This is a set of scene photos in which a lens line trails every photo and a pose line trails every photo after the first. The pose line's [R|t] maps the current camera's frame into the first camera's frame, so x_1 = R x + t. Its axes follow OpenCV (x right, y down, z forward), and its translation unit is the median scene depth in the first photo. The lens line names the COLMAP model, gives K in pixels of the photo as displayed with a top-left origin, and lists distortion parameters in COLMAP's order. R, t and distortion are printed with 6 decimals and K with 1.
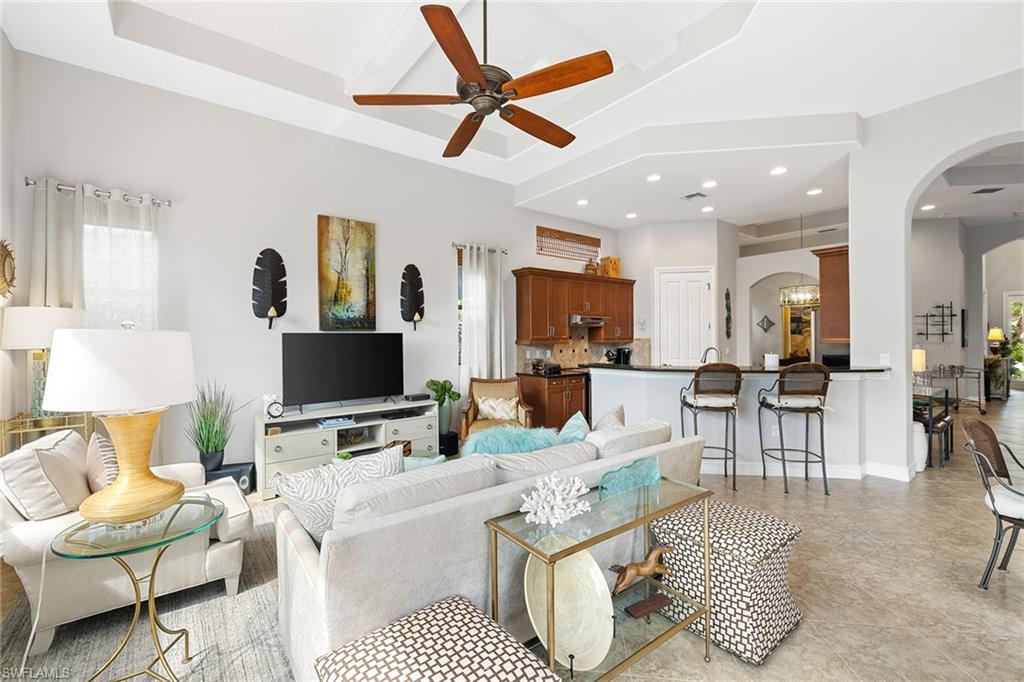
lens RADIAL K [[430.4, 0, 501.6], [0, 430.4, 337.5], [0, 0, 1]] dist [0.001605, 0.000869]
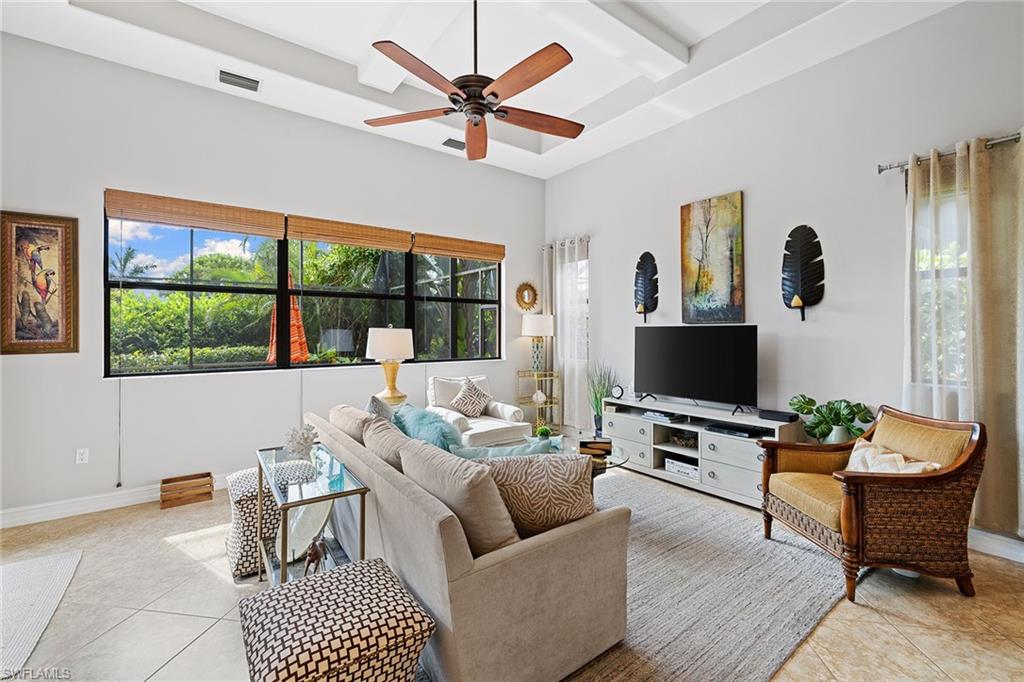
lens RADIAL K [[430.4, 0, 502.7], [0, 430.4, 328.1], [0, 0, 1]] dist [0.001605, 0.000869]
pose [[-0.027020, -0.001056, -0.999634, 0.377149], [0.002137, 0.999997, -0.001114, -0.003826], [0.999633, -0.002166, -0.027018, 0.408840]]
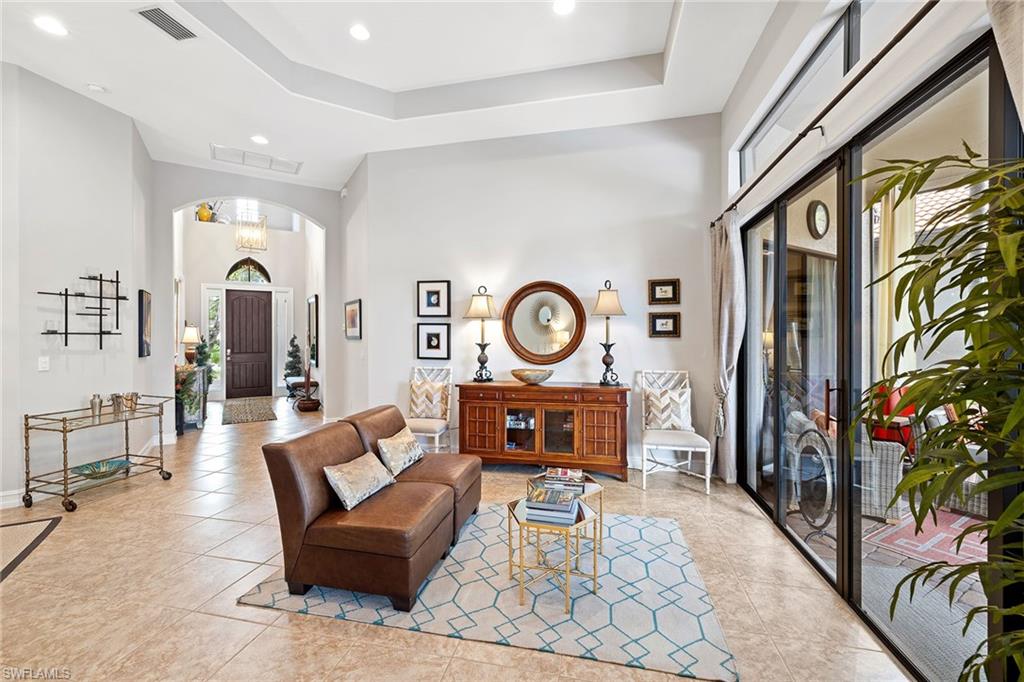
lens RADIAL K [[430.4, 0, 504.7], [0, 430.4, 334.5], [0, 0, 1]] dist [0.001605, 0.000869]
pose [[0.102905, 0.007835, 0.994660, 0.678220], [0.001679, 0.999966, -0.008050, -0.002186], [-0.994690, 0.002499, 0.102888, 0.570496]]
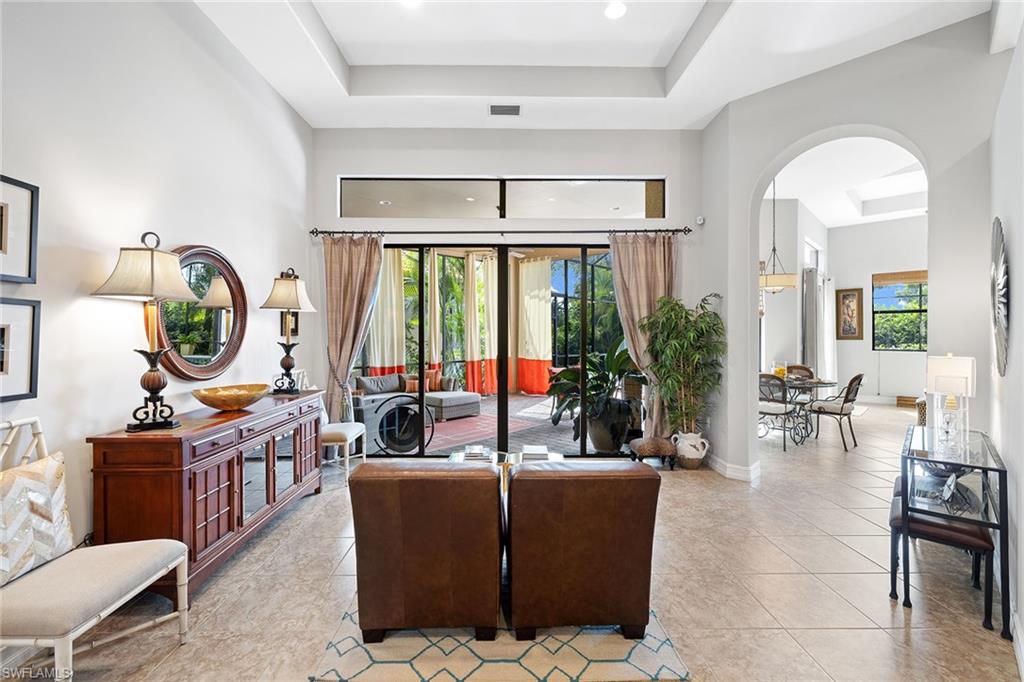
lens RADIAL K [[430.4, 0, 503.8], [0, 430.4, 334.7], [0, 0, 1]] dist [0.001605, 0.000869]
pose [[-0.991269, 0.006958, -0.131668, 1.119984], [0.006495, 0.999971, 0.003943, -0.004707], [0.131692, 0.003053, -0.991286, 1.036647]]
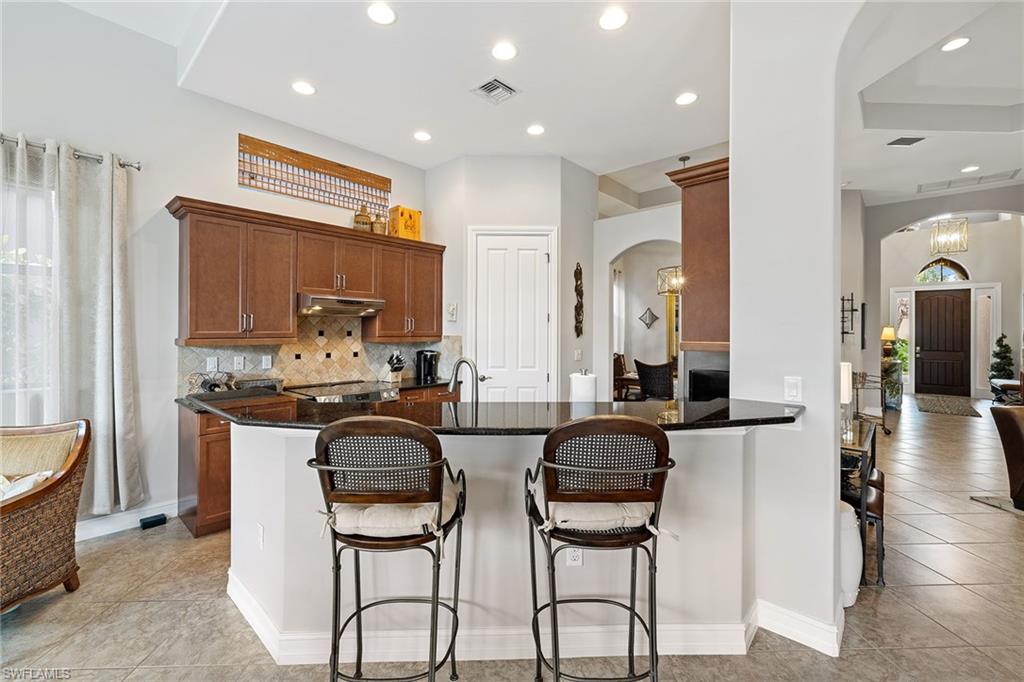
lens RADIAL K [[430.4, 0, 502.2], [0, 430.4, 330.7], [0, 0, 1]] dist [0.001605, 0.000869]
pose [[0.986376, 0.010317, 0.164182, 0.308613], [-0.010040, 0.999946, -0.002513, -0.004555], [-0.164199, 0.000831, 0.986427, 0.365784]]
